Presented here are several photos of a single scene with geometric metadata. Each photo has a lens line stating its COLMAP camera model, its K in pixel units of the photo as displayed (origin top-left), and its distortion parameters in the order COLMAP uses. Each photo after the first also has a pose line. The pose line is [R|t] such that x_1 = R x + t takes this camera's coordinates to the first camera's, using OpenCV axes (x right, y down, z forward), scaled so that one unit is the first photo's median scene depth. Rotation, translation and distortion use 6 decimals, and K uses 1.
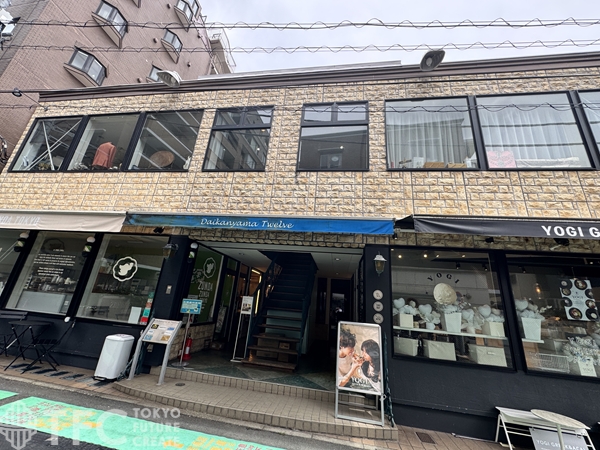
lens RADIAL K [[239.3, 0, 300.0], [0, 239.3, 225.0], [0, 0, 1]] dist [-0.000898, -0.000081]
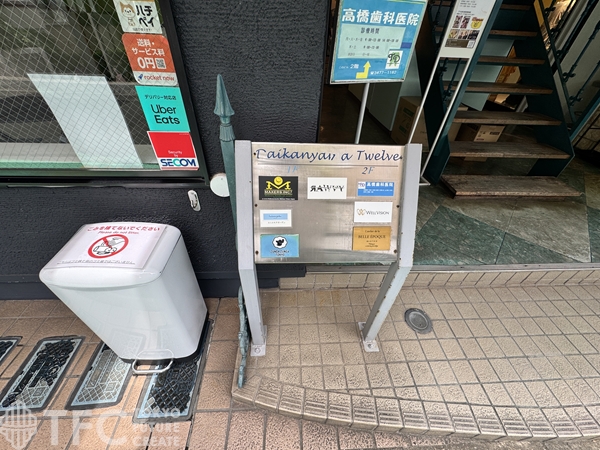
lens RADIAL K [[239.3, 0, 300.0], [0, 239.3, 225.0], [0, 0, 1]] dist [-0.000898, -0.000081]
pose [[0.978838, -0.161041, 0.126263, -0.577752], [-0.024088, 0.522047, 0.852576, 0.265549], [-0.203215, -0.837575, 0.507121, 0.823535]]
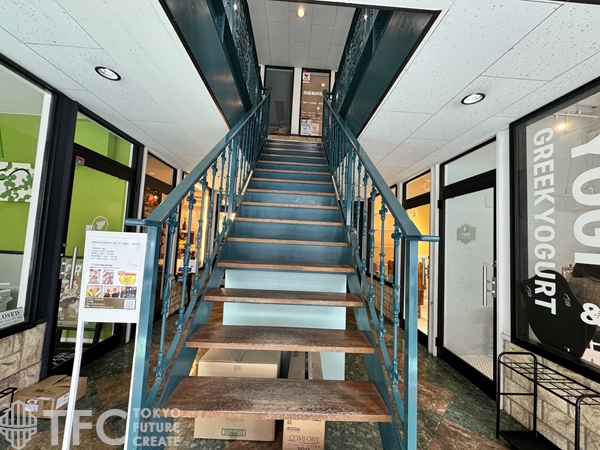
lens RADIAL K [[239.3, 0, 300.0], [0, 239.3, 225.0], [0, 0, 1]] dist [-0.000898, -0.000081]
pose [[0.981870, -0.023736, 0.188064, -0.132720], [-0.026262, 0.965527, 0.258974, 0.289243], [-0.187728, -0.259217, 0.947399, 0.954309]]
